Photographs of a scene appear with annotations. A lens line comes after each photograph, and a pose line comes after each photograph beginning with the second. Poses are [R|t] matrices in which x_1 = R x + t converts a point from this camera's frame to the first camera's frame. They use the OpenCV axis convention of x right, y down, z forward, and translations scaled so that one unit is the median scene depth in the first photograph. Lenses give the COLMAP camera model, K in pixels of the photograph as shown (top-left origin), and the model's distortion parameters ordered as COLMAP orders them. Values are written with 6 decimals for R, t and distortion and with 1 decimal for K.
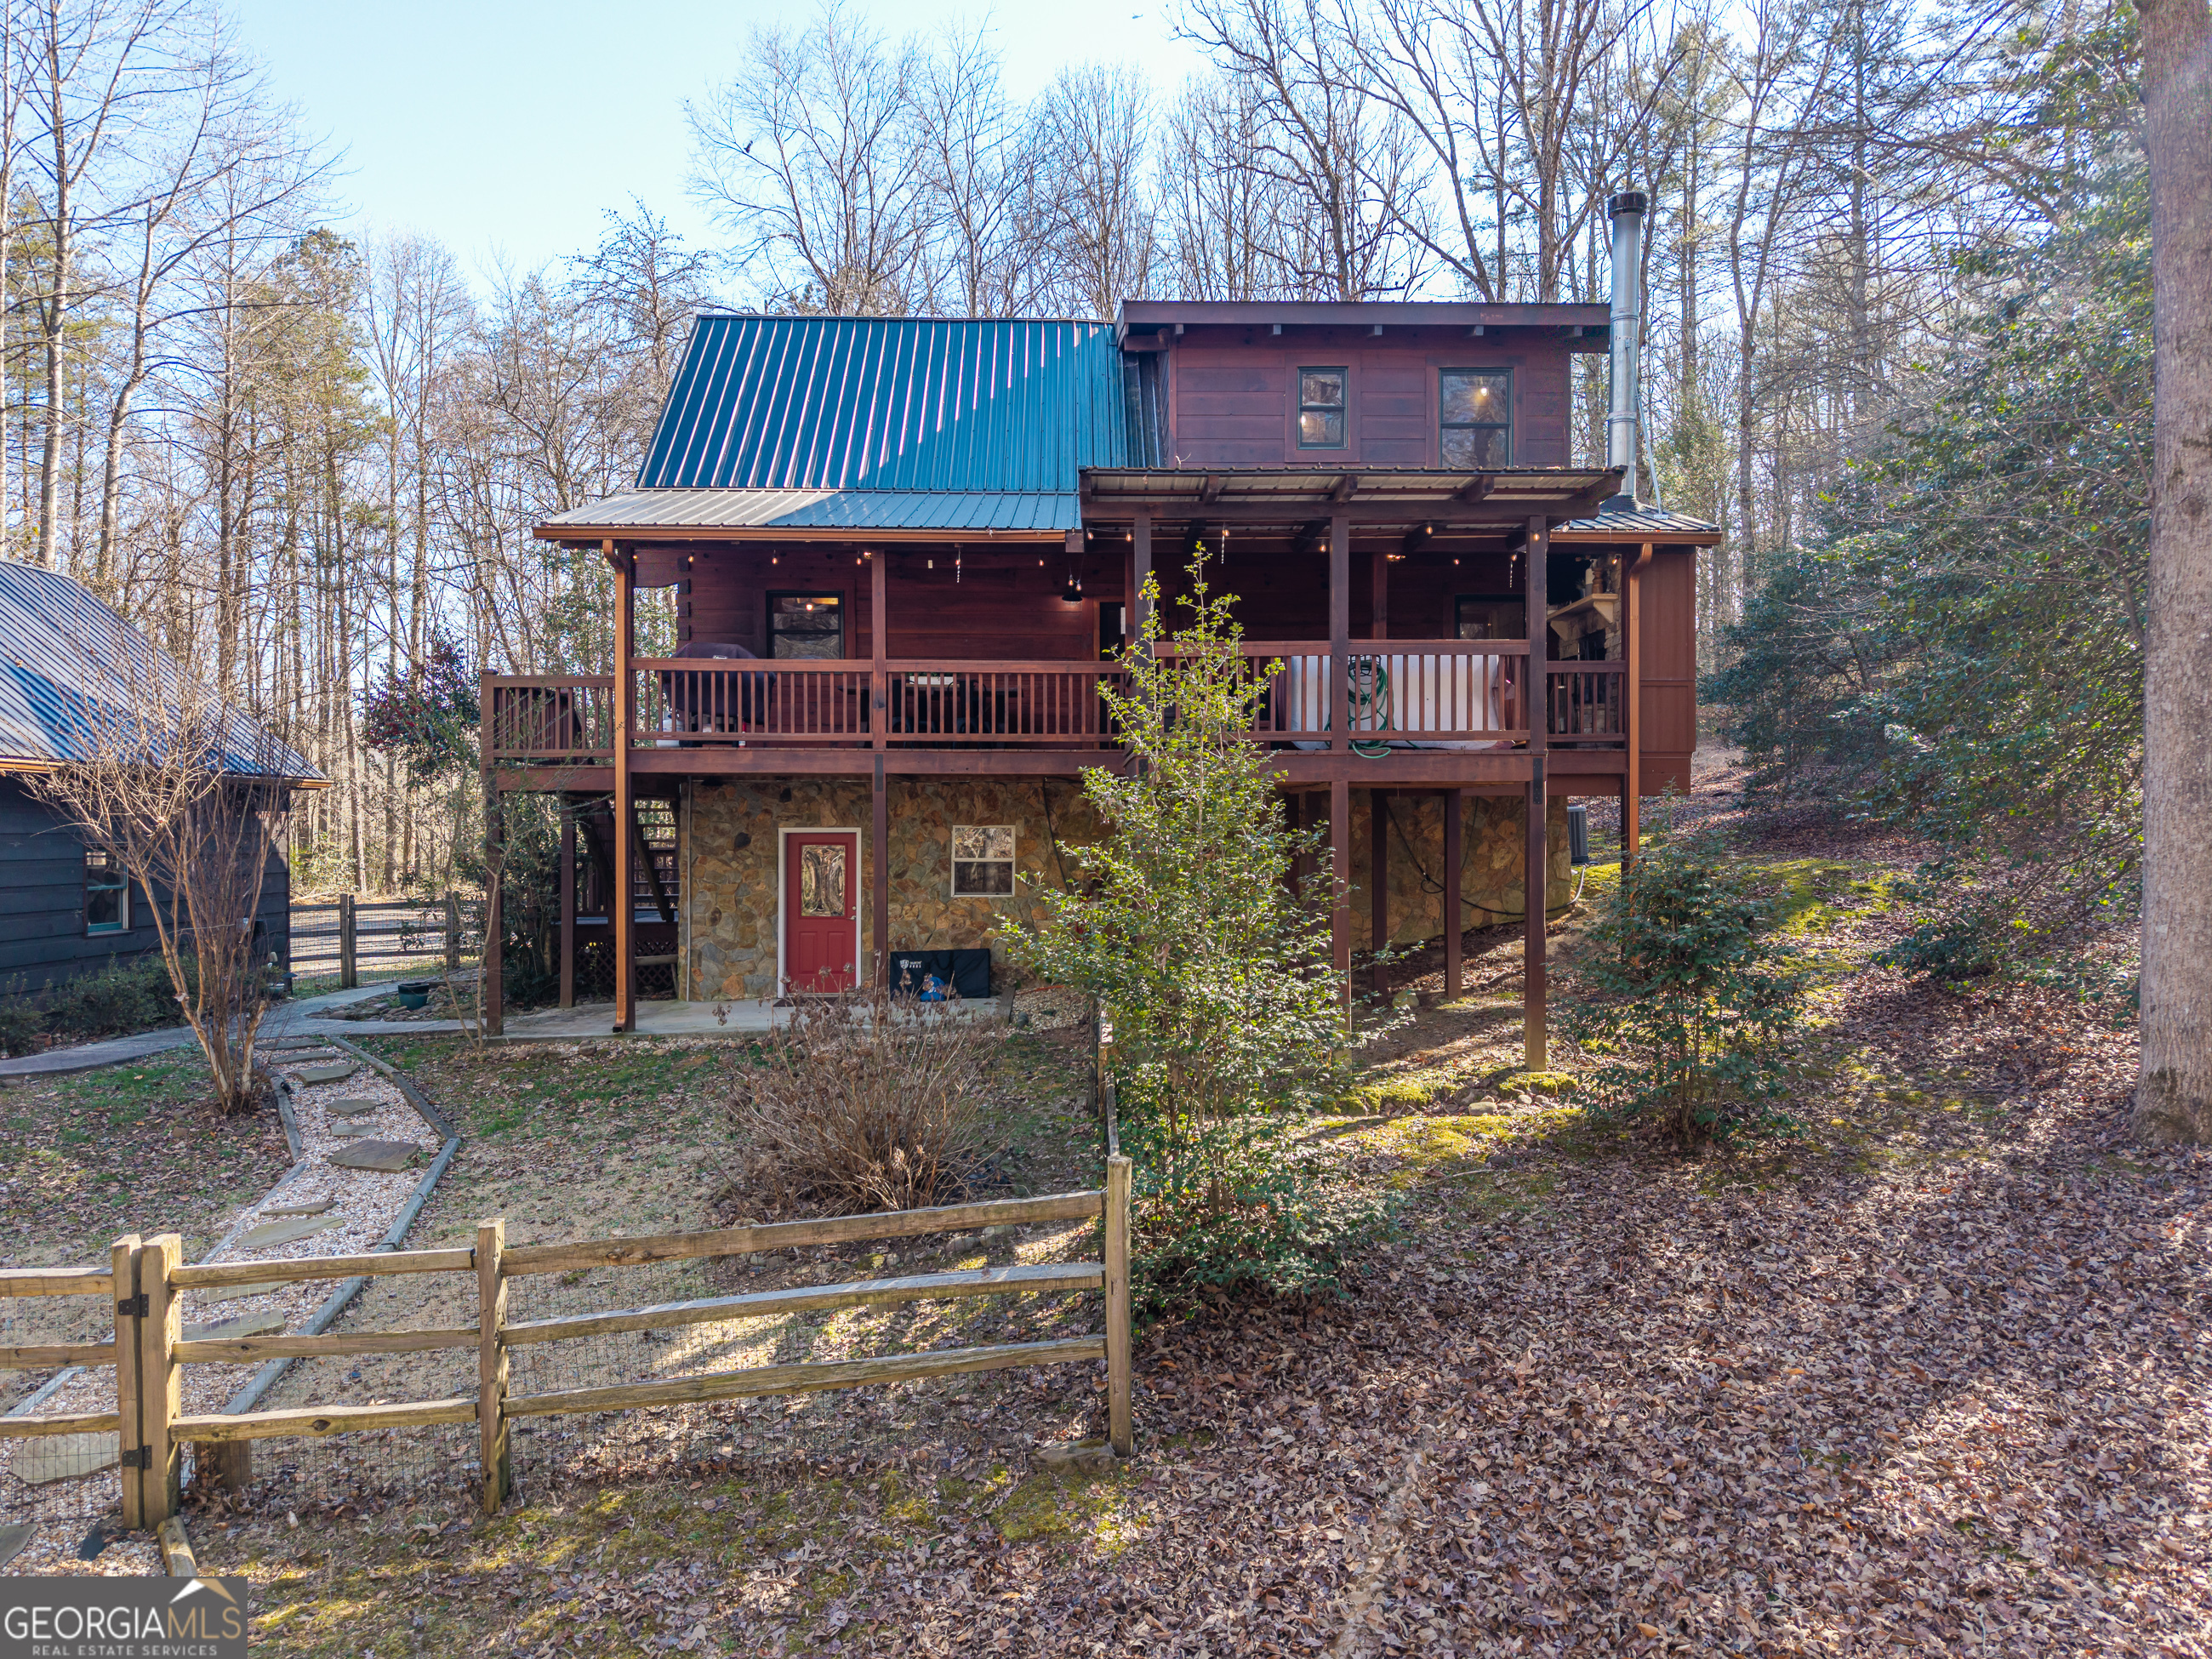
lens RADIAL K [[1525.1, 0, 1193.8], [0, 1525.1, 832.3], [0, 0, 1]] dist [-0.003489, -0.002960]
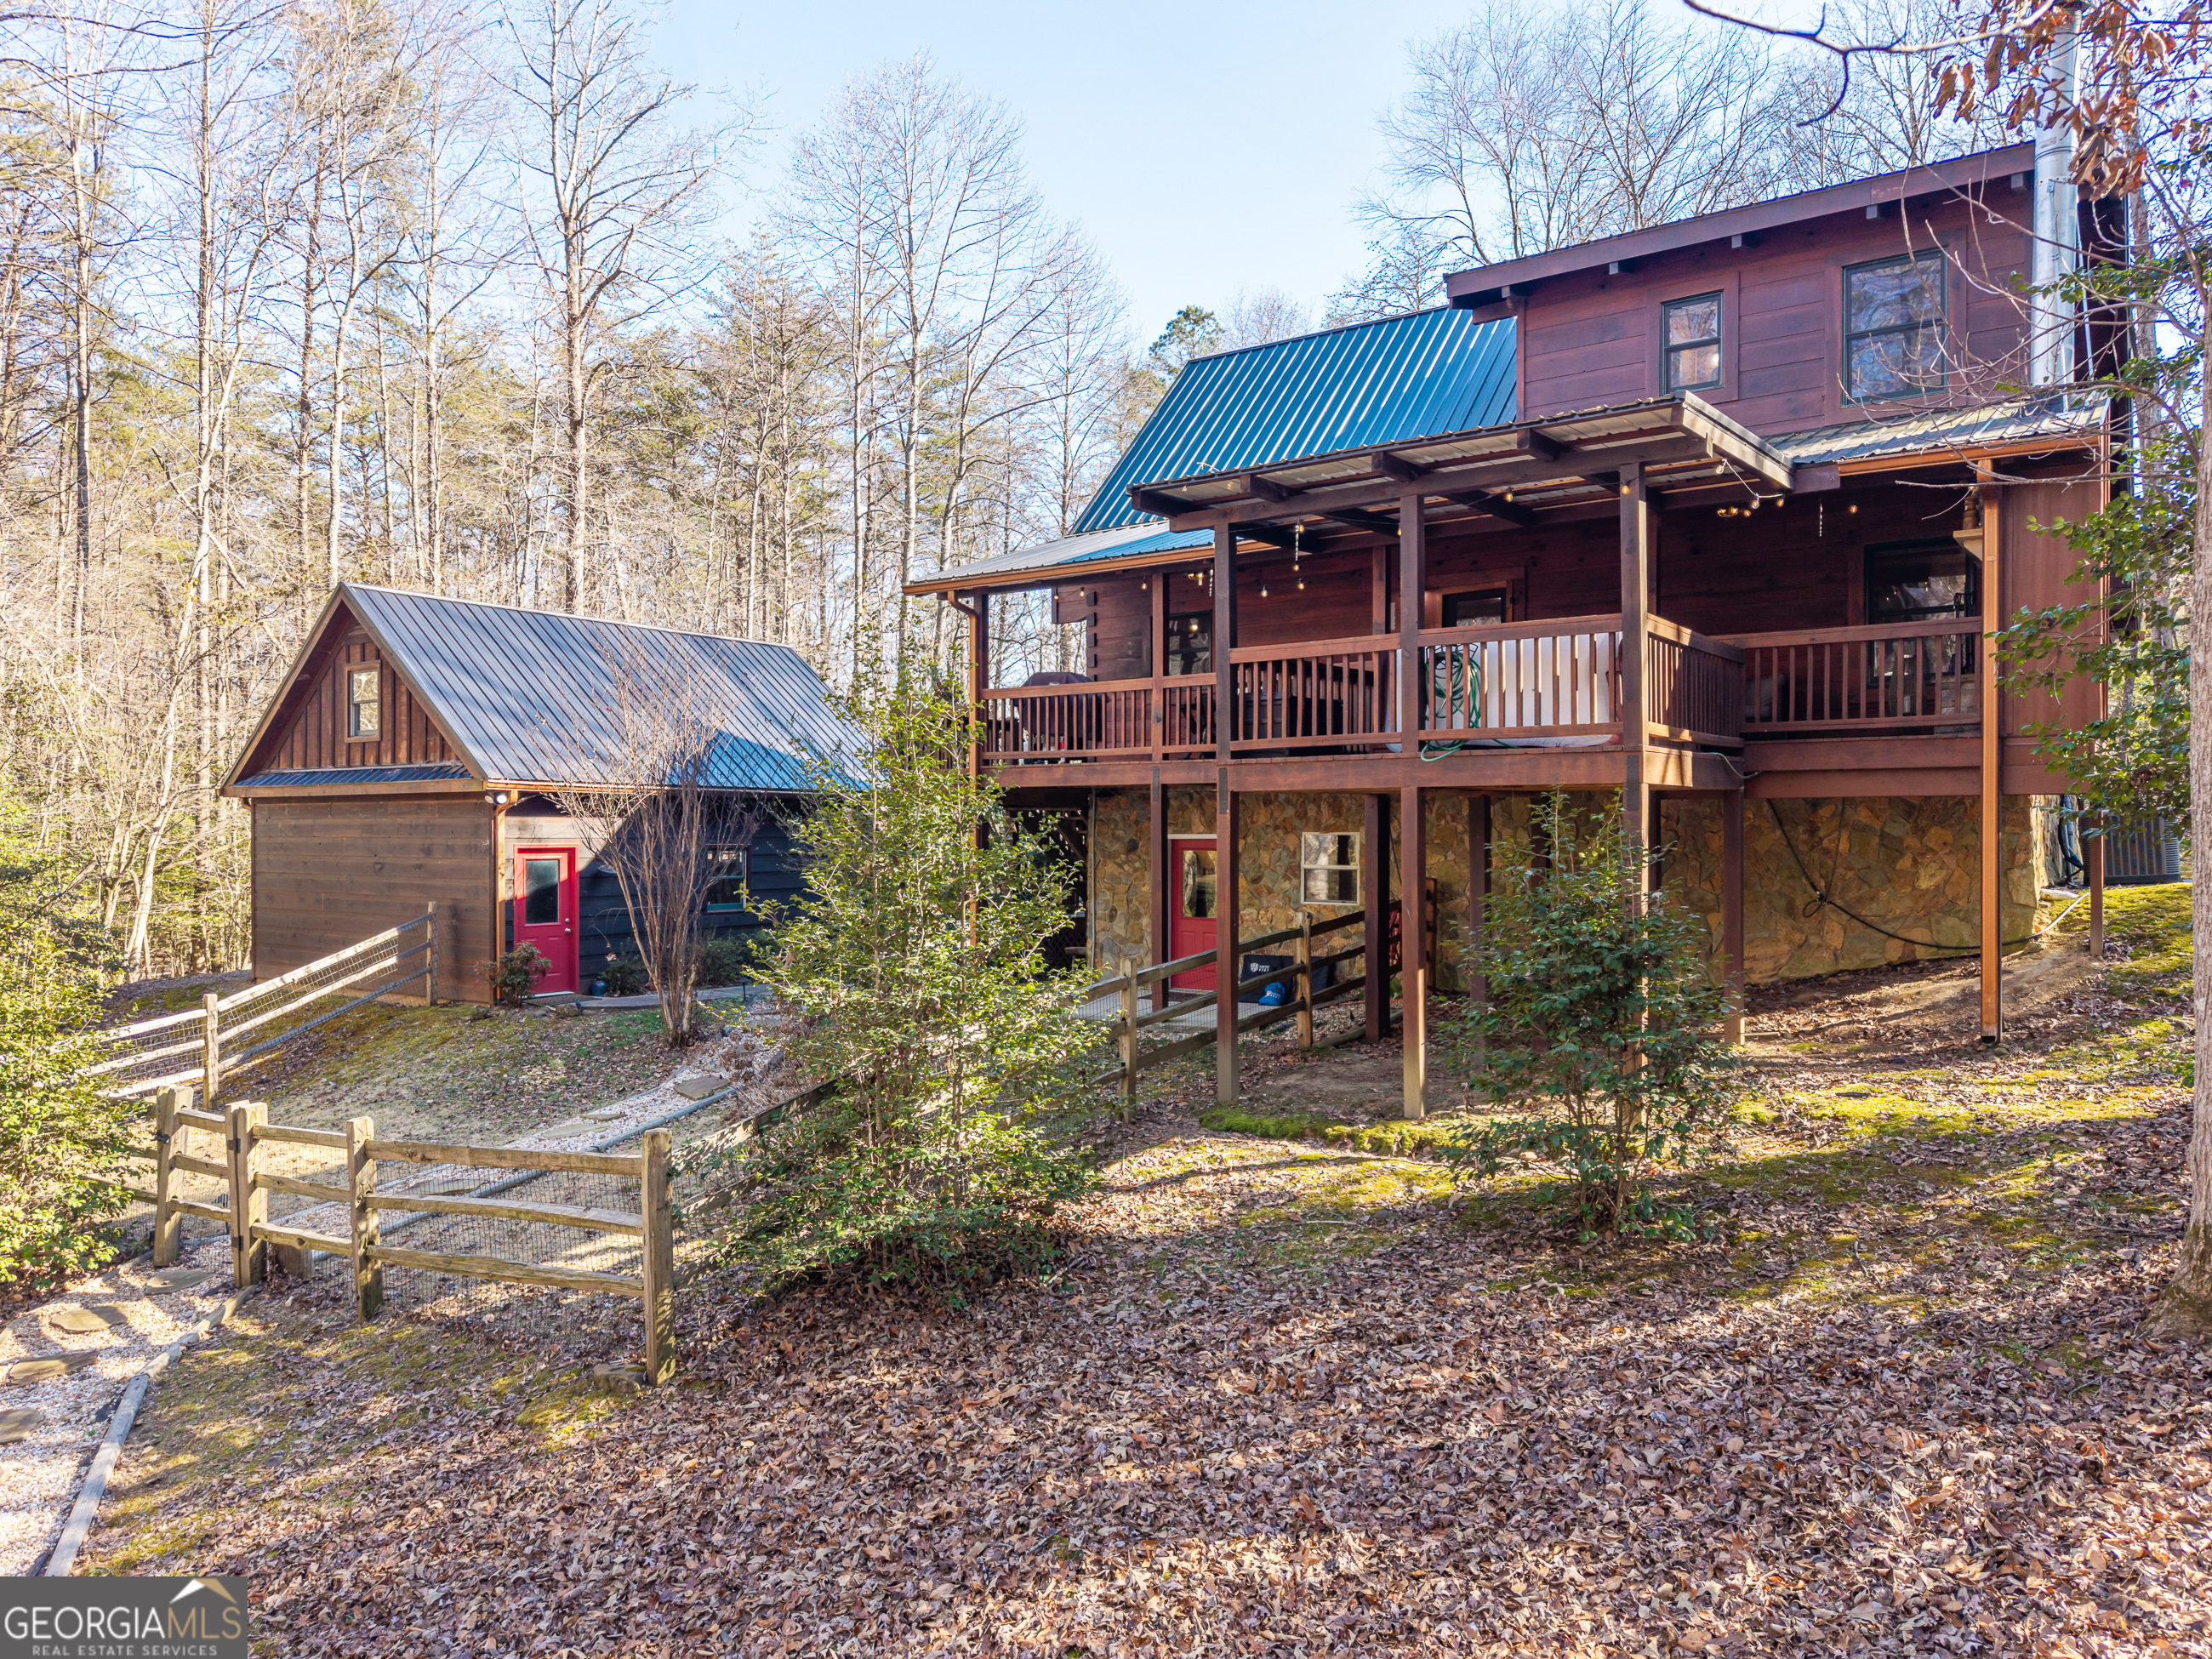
lens RADIAL K [[1574.7, 0, 1106.0], [0, 1574.7, 829.5], [0, 0, 1]] dist [0.002009, 0.000076]
pose [[0.780972, -0.000912, -0.624566, 0.418381], [-0.001403, 0.999994, -0.003214, -0.003640], [0.624565, 0.003387, 0.780966, 0.120194]]
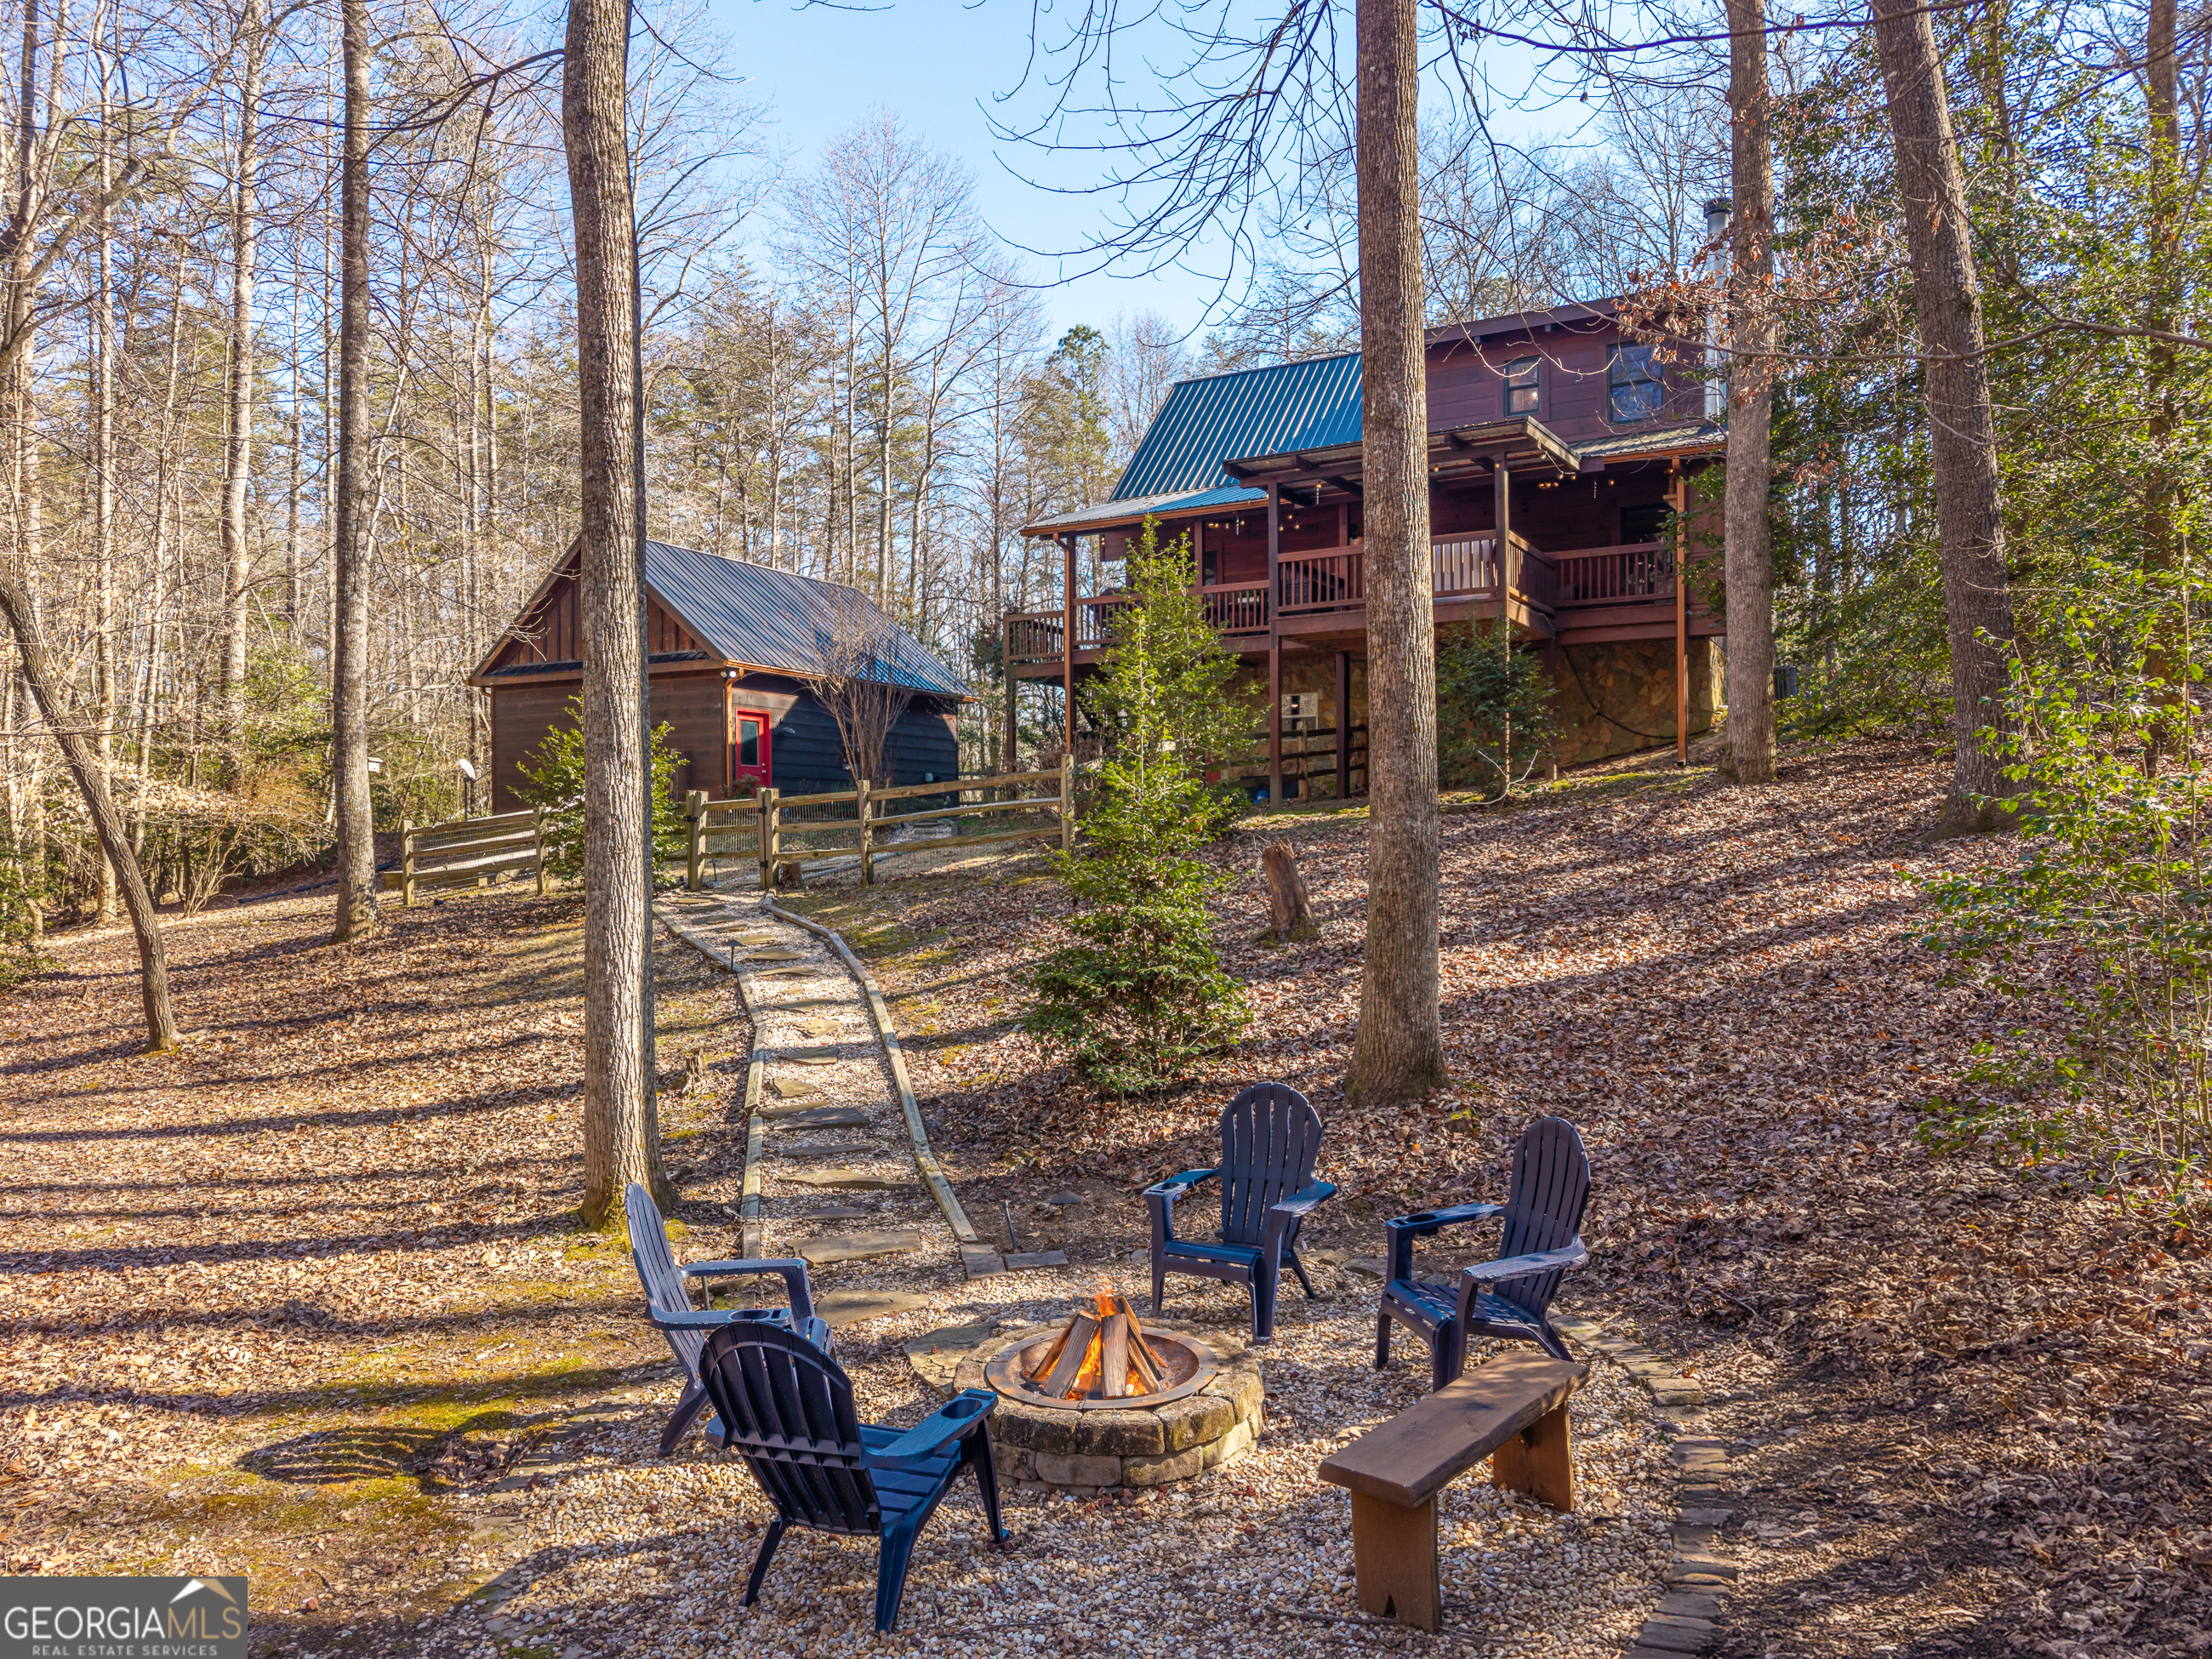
lens RADIAL K [[1538.0, 0, 1101.0], [0, 1538.0, 876.0], [0, 0, 1]] dist [0.000652, 0.000672]
pose [[0.844669, 0.012659, -0.535139, 0.573835], [0.002400, 0.999621, 0.027434, 0.147079], [0.535283, -0.024457, 0.844318, -0.456289]]
